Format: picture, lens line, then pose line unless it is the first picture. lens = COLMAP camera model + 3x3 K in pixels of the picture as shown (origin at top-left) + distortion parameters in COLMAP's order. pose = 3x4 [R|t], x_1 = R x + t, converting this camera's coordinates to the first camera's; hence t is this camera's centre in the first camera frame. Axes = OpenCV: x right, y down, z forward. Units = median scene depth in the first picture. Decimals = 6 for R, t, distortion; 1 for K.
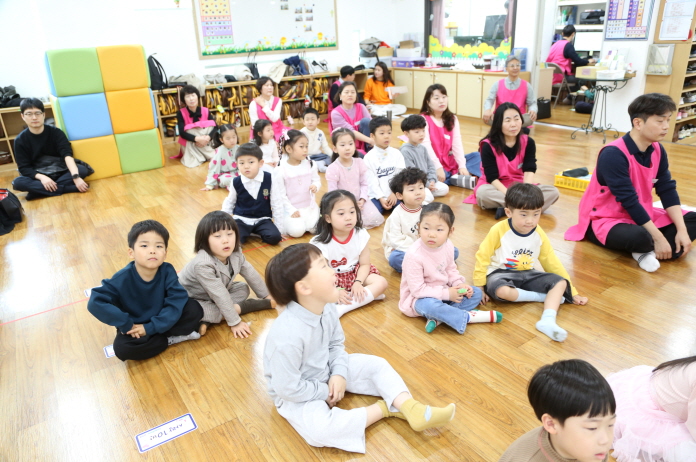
lens RADIAL K [[474.8, 0, 344.8], [0, 474.8, 233.5], [0, 0, 1]] dist [-0.118576, 0.052310]
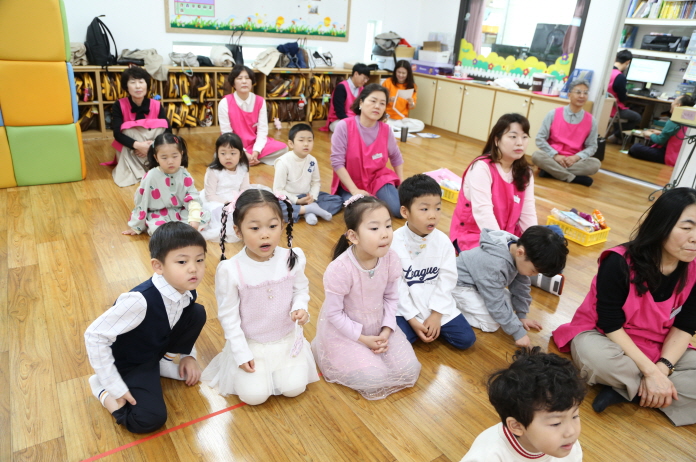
lens RADIAL K [[474.8, 0, 346.7], [0, 474.8, 234.7], [0, 0, 1]] dist [-0.118576, 0.052310]
pose [[0.992896, 0.109192, 0.047269, -0.019789], [-0.109734, 0.993920, 0.009025, -0.081777], [-0.045996, -0.014148, 0.998841, 0.224623]]
